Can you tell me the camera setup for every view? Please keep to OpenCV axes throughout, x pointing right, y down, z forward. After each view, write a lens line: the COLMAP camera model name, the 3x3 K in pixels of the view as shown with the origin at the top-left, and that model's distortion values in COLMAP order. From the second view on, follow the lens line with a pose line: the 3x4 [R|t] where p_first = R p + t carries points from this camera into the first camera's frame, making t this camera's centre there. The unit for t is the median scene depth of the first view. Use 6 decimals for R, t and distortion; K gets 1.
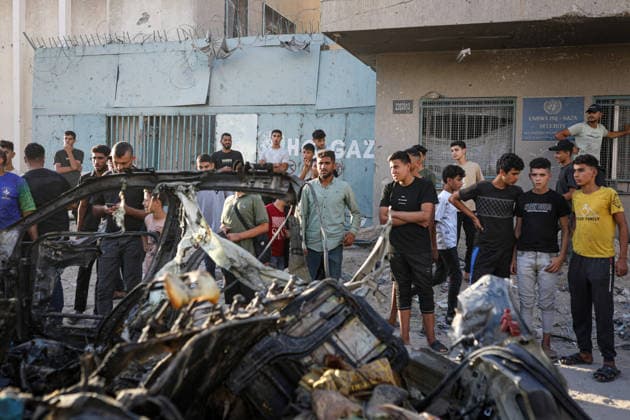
lens RADIAL K [[595.2, 0, 316.1], [0, 595.2, 211.8], [0, 0, 1]] dist [-0.071253, 0.109251]
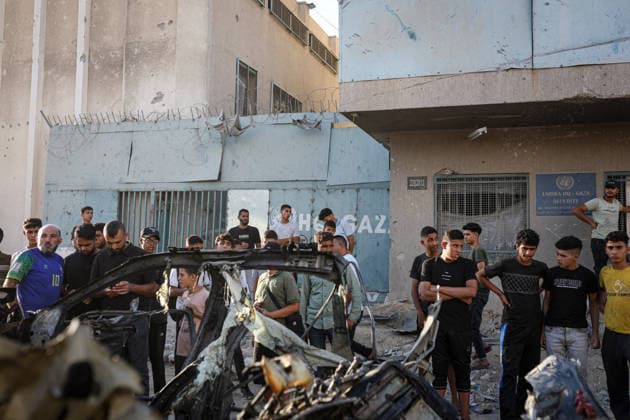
lens RADIAL K [[595.2, 0, 316.1], [0, 595.2, 211.8], [0, 0, 1]] dist [-0.071253, 0.109251]
pose [[0.999986, -0.002811, 0.004587, -0.032493], [0.003349, 0.992545, -0.121837, -0.004111], [-0.004210, 0.121850, 0.992540, -0.006547]]
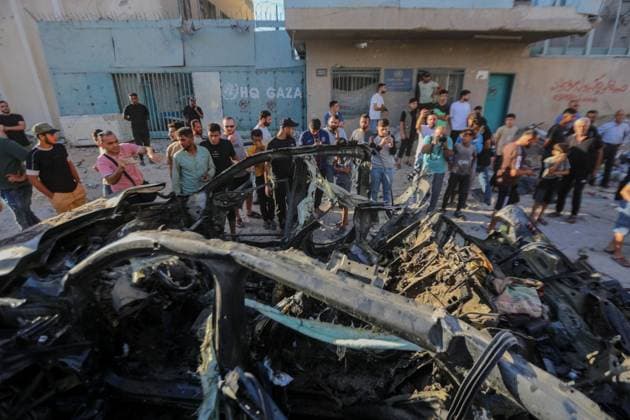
lens RADIAL K [[298.3, 0, 318.8], [0, 298.3, 205.6], [0, 0, 1]] dist [-0.049893, 0.016555]
pose [[0.941043, -0.147377, 0.304497, -0.199795], [0.047238, 0.948542, 0.313110, -0.073915], [-0.334973, -0.280266, 0.899580, 0.069000]]
